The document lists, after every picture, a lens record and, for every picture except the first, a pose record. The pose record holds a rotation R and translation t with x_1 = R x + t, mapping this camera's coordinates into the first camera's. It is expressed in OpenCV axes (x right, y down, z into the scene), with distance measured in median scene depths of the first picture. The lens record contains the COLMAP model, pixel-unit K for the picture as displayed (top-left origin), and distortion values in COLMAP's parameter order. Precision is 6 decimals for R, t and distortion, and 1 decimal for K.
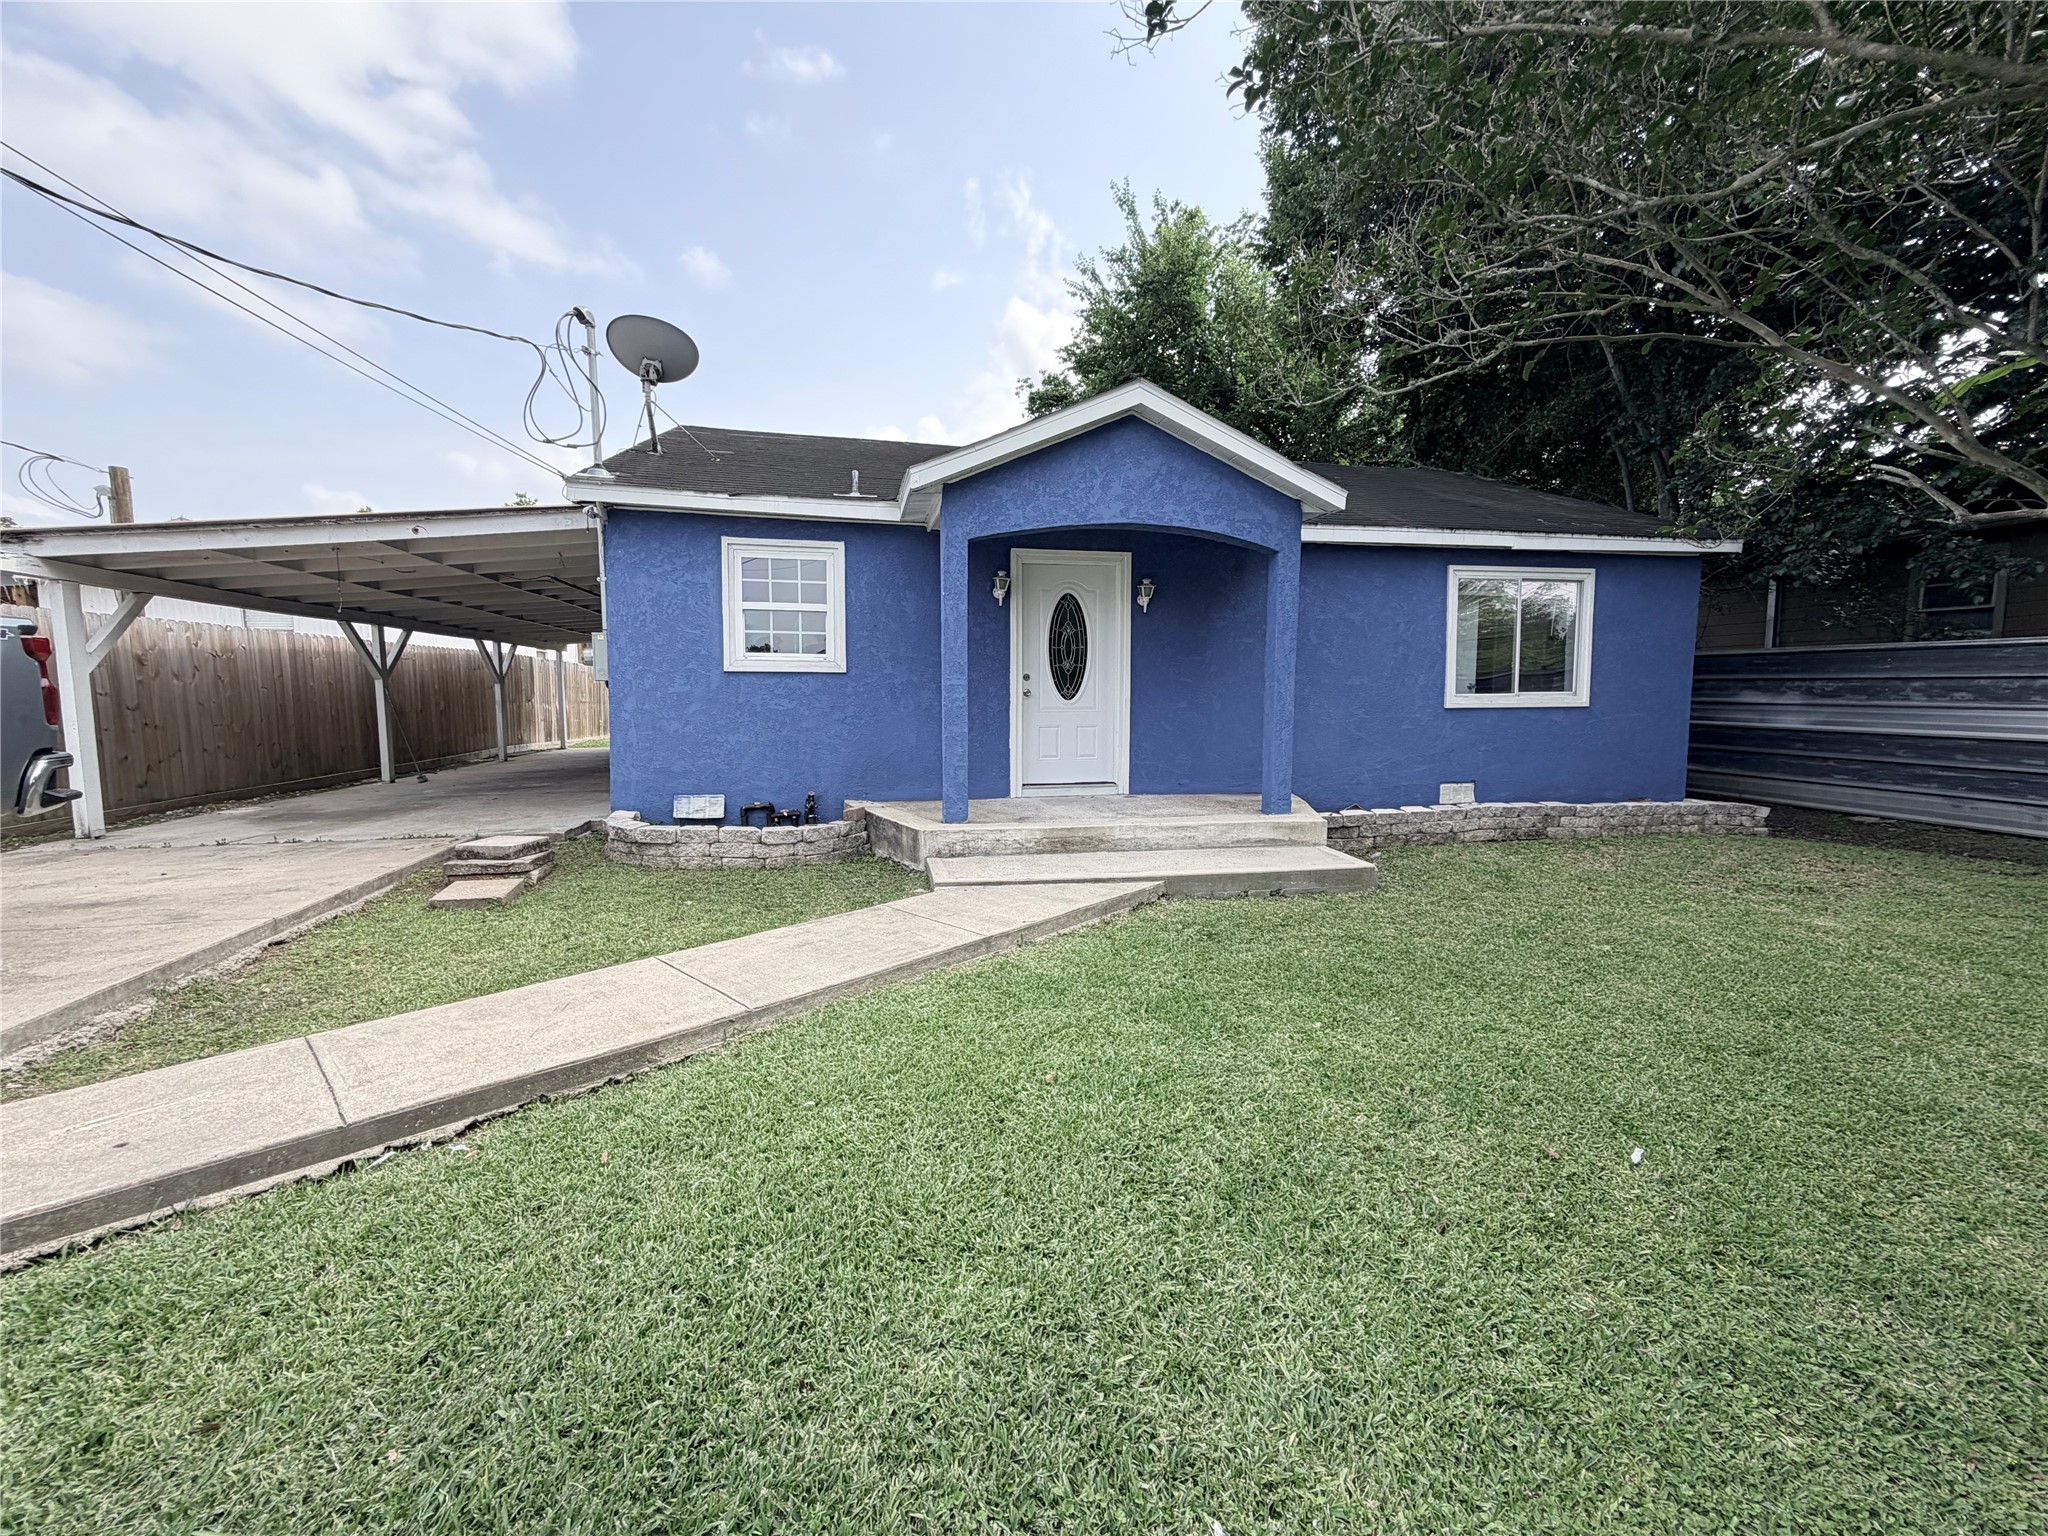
lens RADIAL K [[843.4, 0, 1026.6], [0, 843.4, 764.3], [0, 0, 1]] dist [-0.000144, -0.000199]
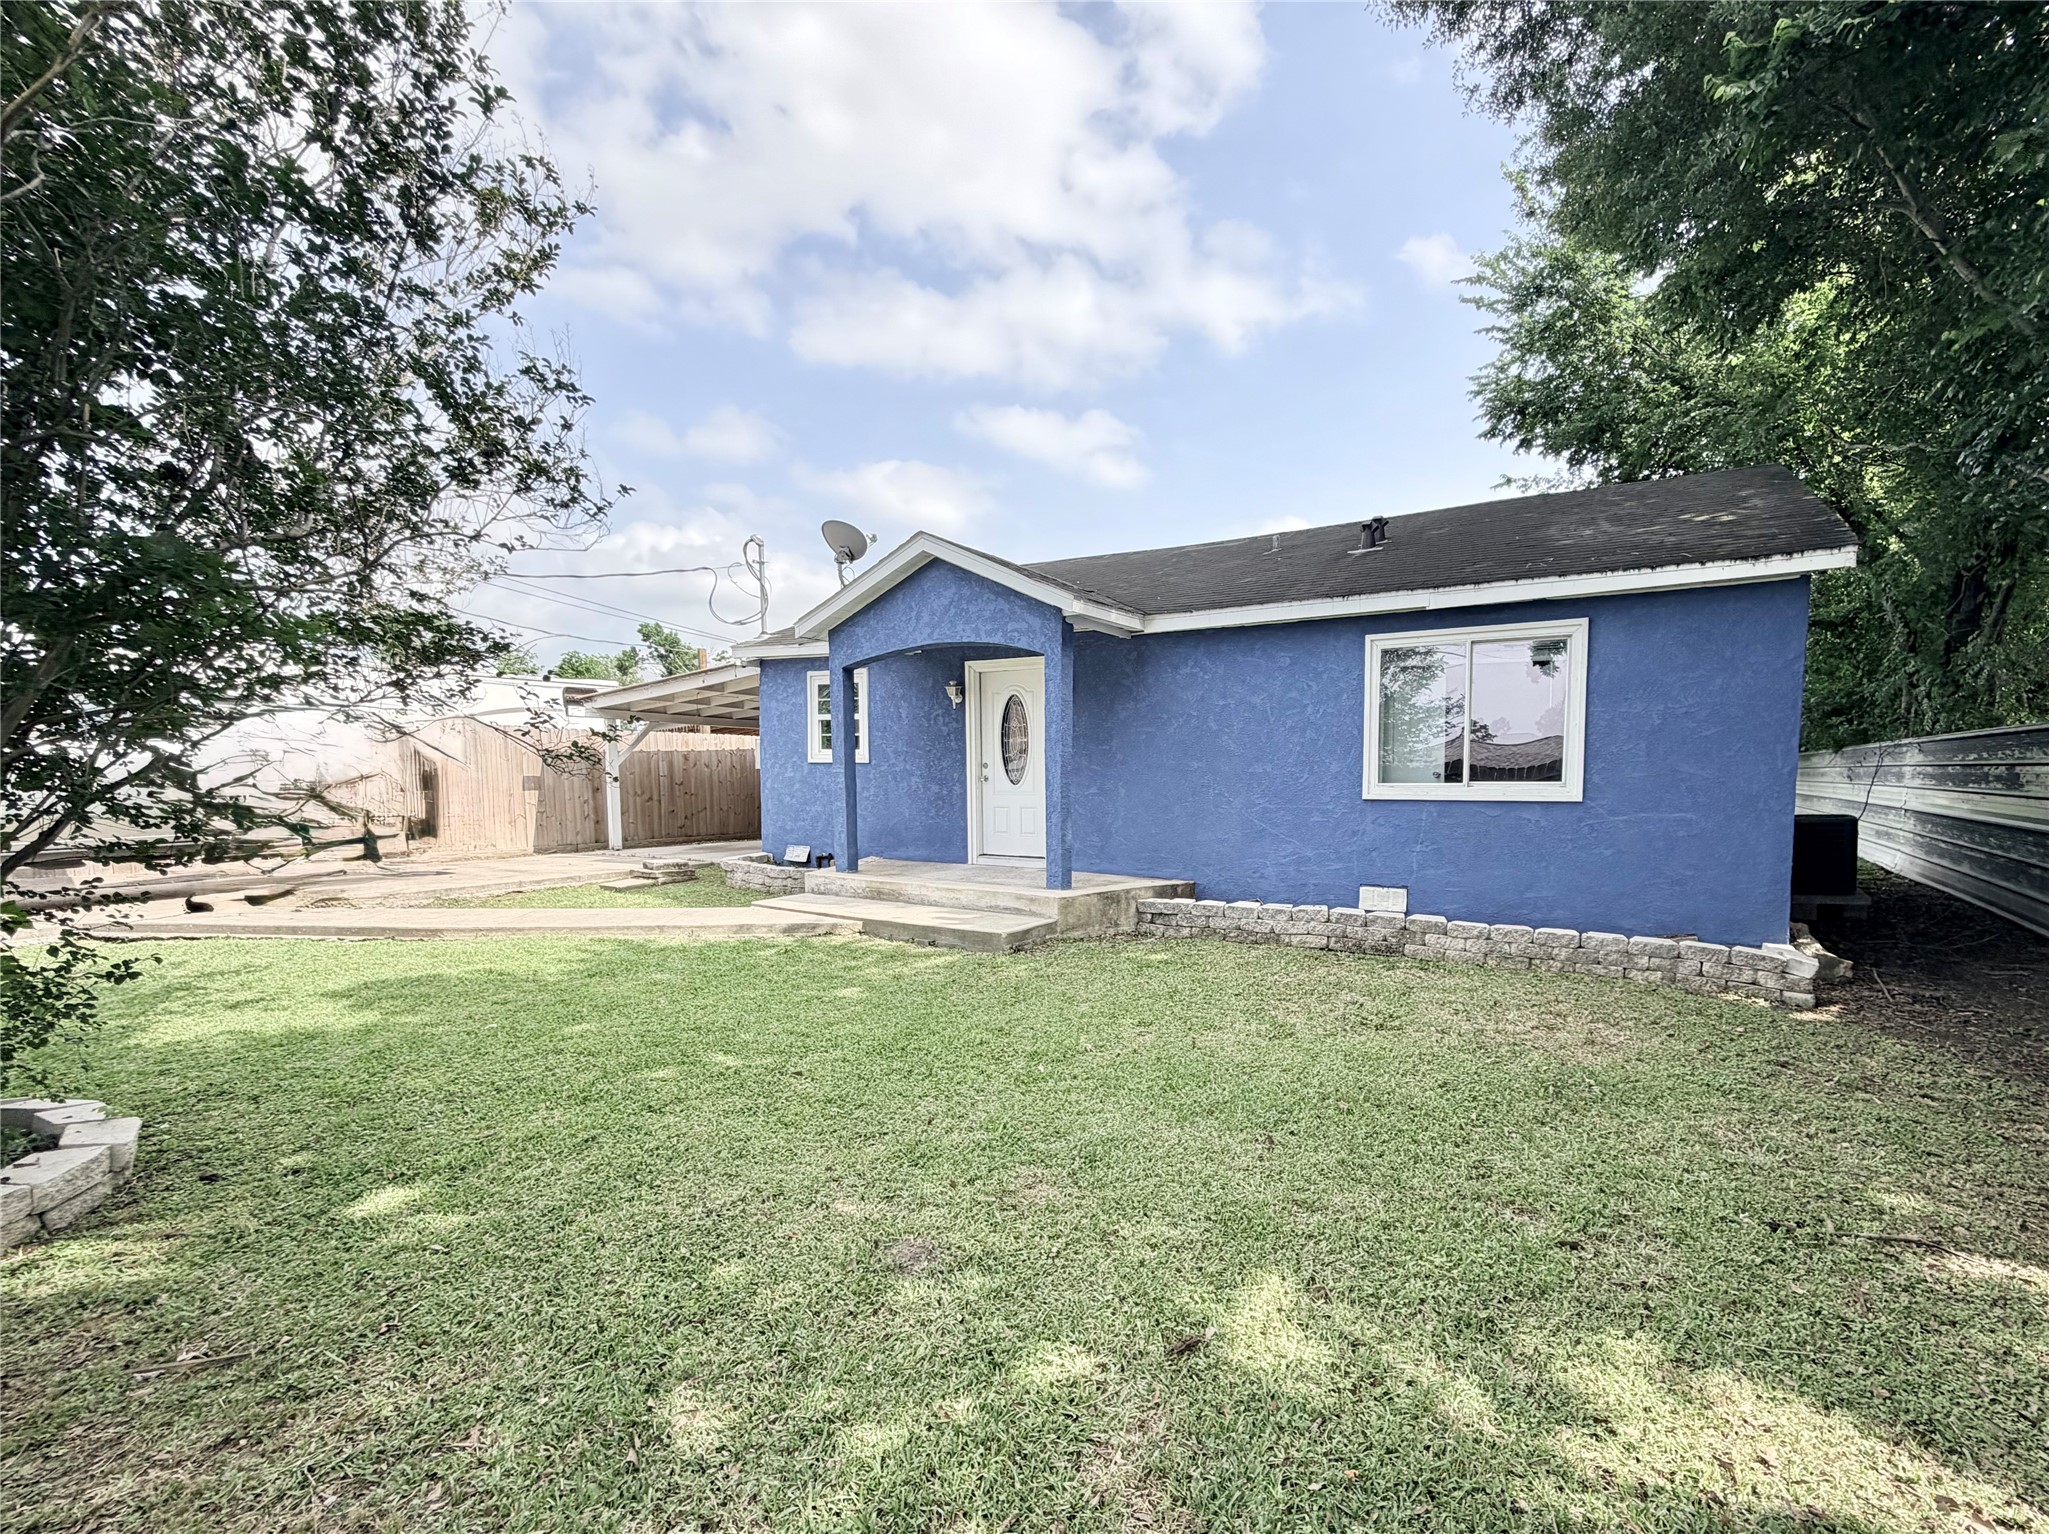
lens RADIAL K [[901.1, 0, 1029.2], [0, 901.1, 853.5], [0, 0, 1]] dist [-0.001050, -0.000126]
pose [[0.738539, 0.062793, -0.671281, 0.913388], [-0.061157, 0.997788, 0.026050, -0.014693], [0.671432, 0.021815, 0.740745, 0.085386]]
